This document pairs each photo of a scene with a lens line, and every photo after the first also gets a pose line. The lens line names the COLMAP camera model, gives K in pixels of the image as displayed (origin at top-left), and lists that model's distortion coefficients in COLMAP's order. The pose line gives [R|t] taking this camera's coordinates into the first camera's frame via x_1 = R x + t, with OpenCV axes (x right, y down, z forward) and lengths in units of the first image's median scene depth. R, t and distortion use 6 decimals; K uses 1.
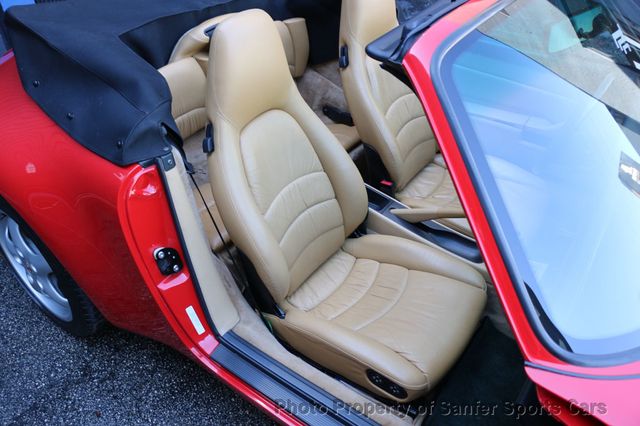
lens RADIAL K [[532.4, 0, 320.0], [0, 532.4, 213.0], [0, 0, 1]] dist [-0.156301, 0.124791]
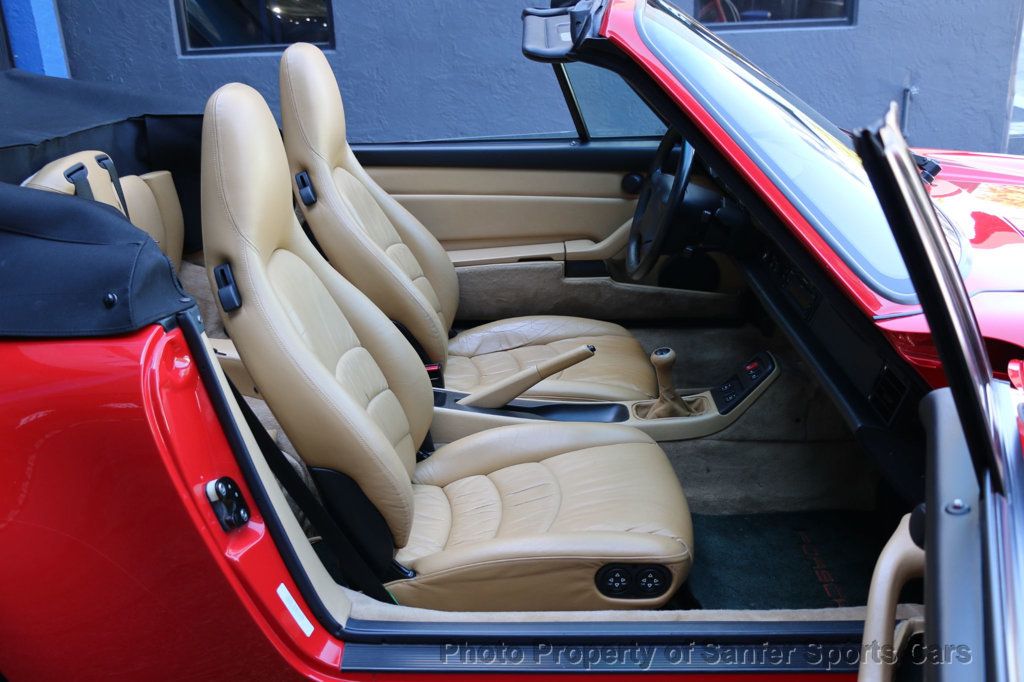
lens RADIAL K [[1070.9, 0, 512.0], [0, 1070.9, 341.0], [0, 0, 1]] dist [-0.011382, -0.001677]
pose [[0.820127, -0.218391, 0.528865, -0.473792], [0.373469, 0.904568, -0.205614, 0.218370], [-0.433490, 0.366144, 0.823423, -0.069429]]
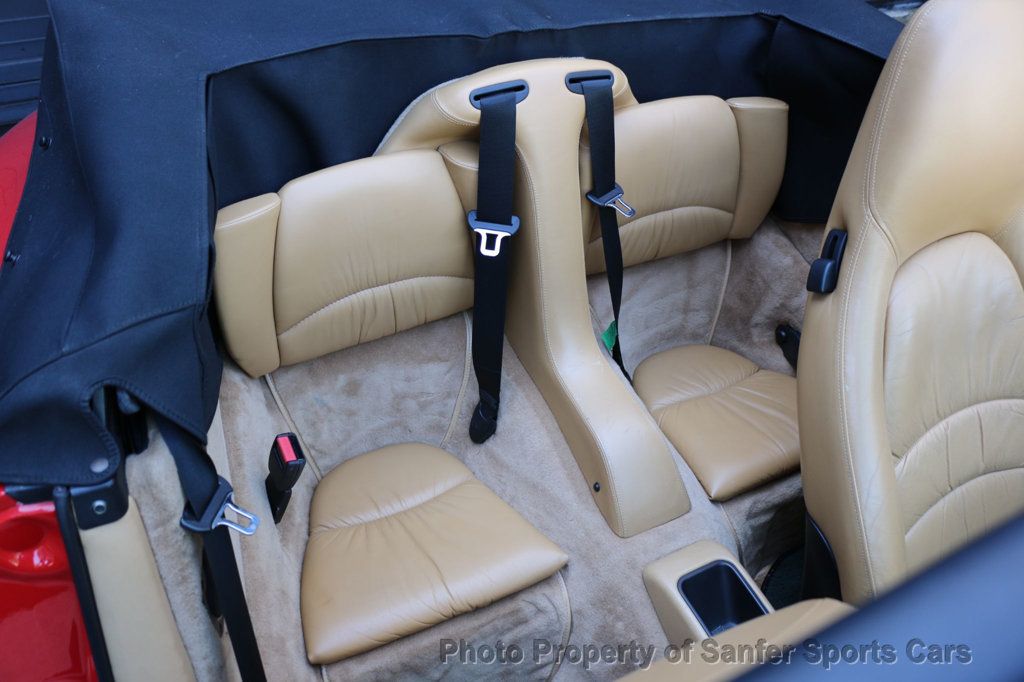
lens RADIAL K [[851.9, 0, 512.0], [0, 851.9, 341.0], [0, 0, 1]] dist [-0.156301, 0.124791]
pose [[0.888441, 0.305410, -0.342634, 0.065675], [-0.301633, 0.951158, 0.065697, -0.231137], [0.345963, 0.044982, 0.937169, 0.452861]]
